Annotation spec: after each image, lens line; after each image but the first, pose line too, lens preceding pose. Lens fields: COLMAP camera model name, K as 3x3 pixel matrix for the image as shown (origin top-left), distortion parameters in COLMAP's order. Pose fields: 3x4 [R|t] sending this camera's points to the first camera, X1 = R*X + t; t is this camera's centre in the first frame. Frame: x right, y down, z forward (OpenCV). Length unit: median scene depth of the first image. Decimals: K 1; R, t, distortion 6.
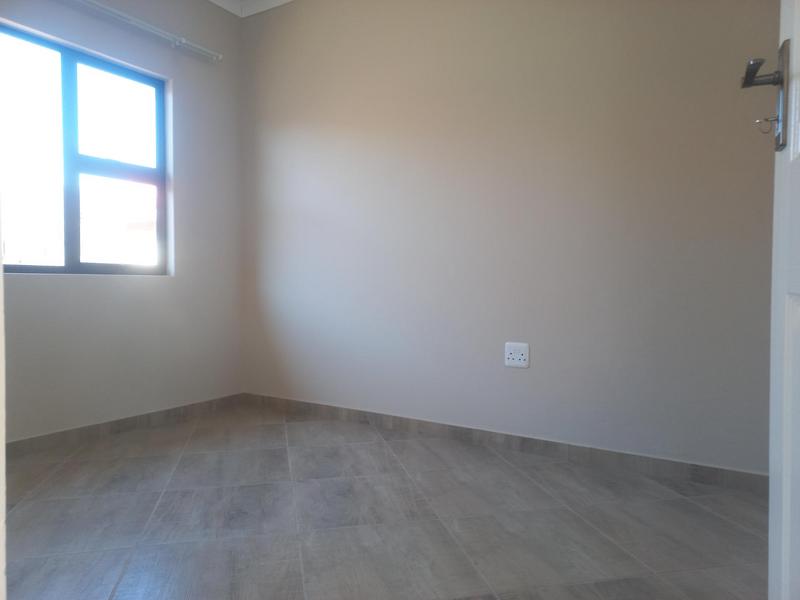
lens RADIAL K [[585.7, 0, 400.0], [0, 585.7, 300.0], [0, 0, 1]] dist [0.025524, -0.004645]
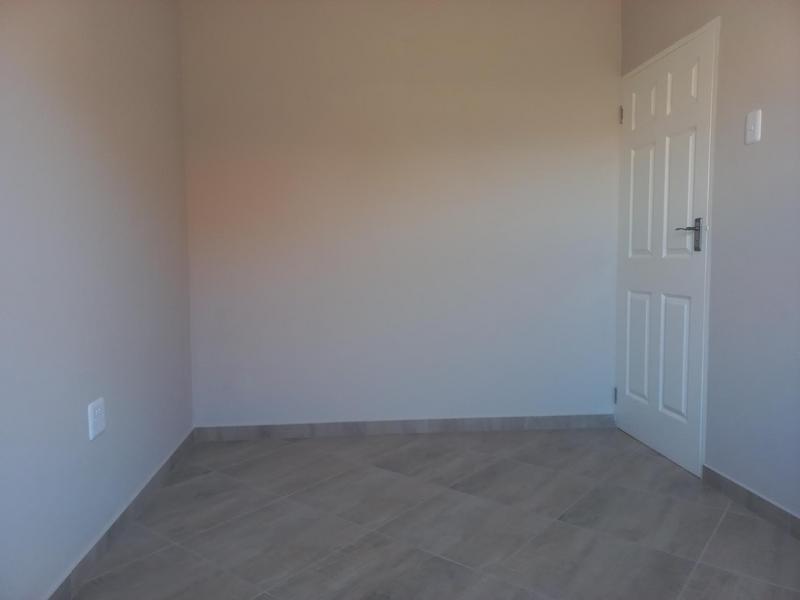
lens RADIAL K [[585.7, 0, 400.0], [0, 585.7, 300.0], [0, 0, 1]] dist [0.025524, -0.004645]
pose [[-0.626390, -0.060321, 0.777173, -0.651332], [0.030553, 0.994335, 0.101802, -0.124901], [-0.778911, 0.087513, -0.620998, 1.360054]]
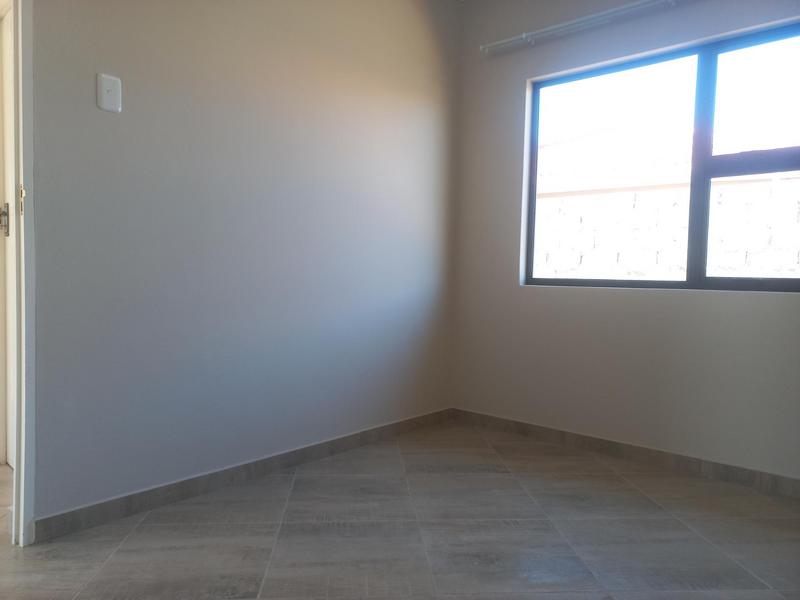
lens RADIAL K [[585.7, 0, 400.0], [0, 585.7, 300.0], [0, 0, 1]] dist [0.025524, -0.004645]
pose [[-0.143131, 0.030778, -0.989225, 0.536308], [-0.054332, 0.997765, 0.038905, -0.048042], [0.988211, 0.059315, -0.141139, 0.848936]]
